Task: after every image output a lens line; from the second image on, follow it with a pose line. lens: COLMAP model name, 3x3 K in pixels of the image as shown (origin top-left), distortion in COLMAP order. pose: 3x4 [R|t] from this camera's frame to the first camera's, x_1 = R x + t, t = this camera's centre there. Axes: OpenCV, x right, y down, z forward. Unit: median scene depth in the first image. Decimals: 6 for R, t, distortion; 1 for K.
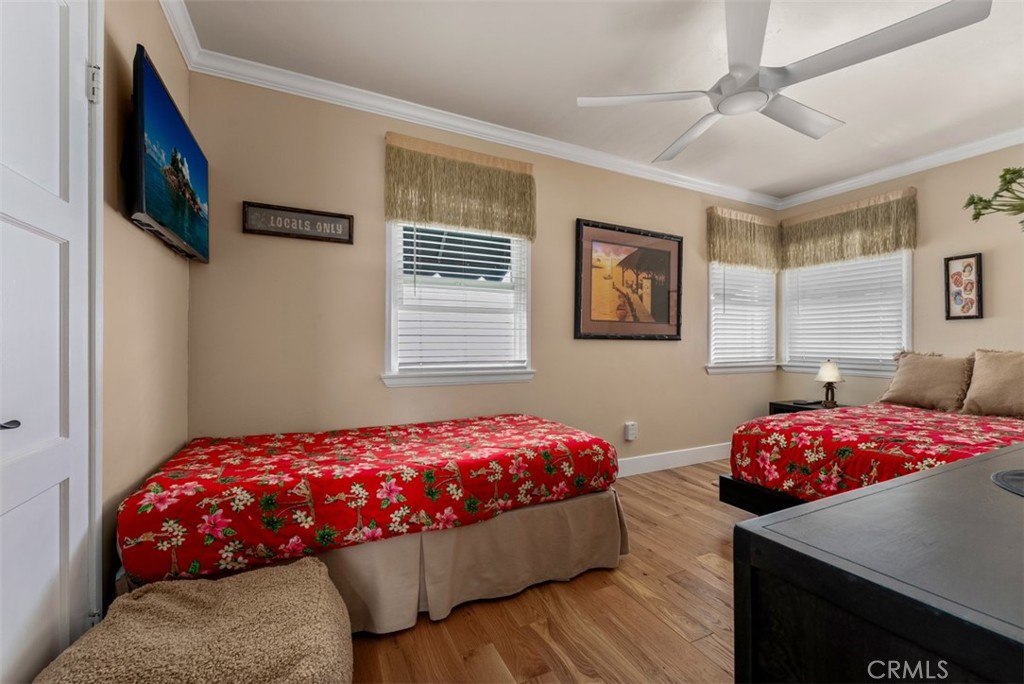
lens RADIAL K [[416.2, 0, 509.3], [0, 416.2, 345.5], [0, 0, 1]] dist [-0.000385, -0.000463]
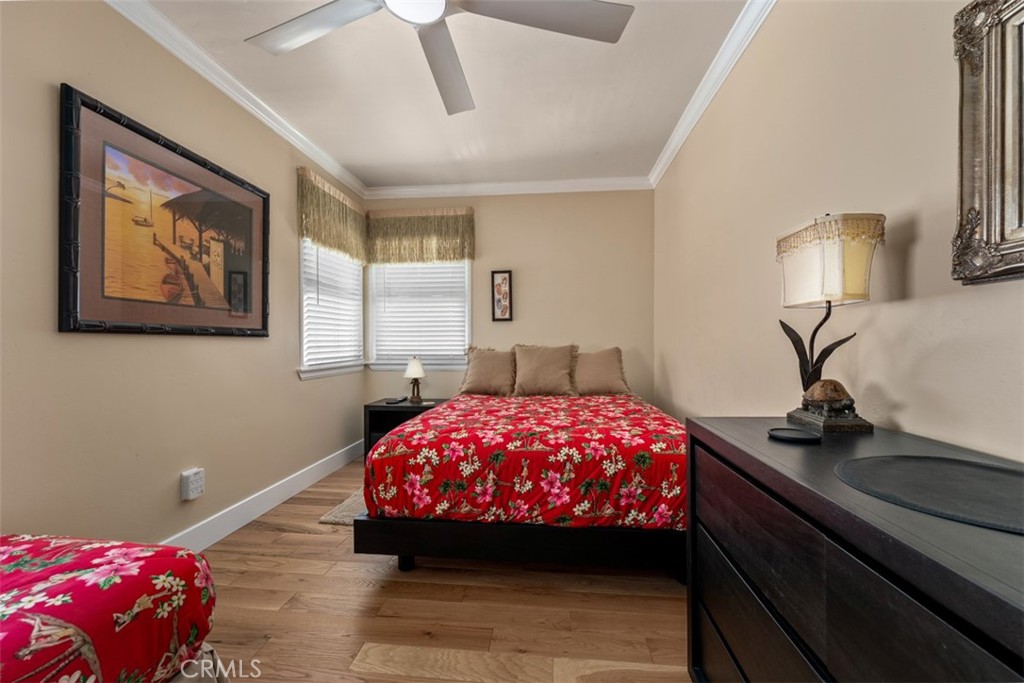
lens RADIAL K [[416.2, 0, 509.3], [0, 416.2, 345.0], [0, 0, 1]] dist [-0.000385, -0.000463]
pose [[0.527904, -0.011212, 0.849230, 0.021698], [0.009786, 0.999927, 0.007118, 0.000951], [-0.849248, 0.004553, 0.527975, 0.291610]]
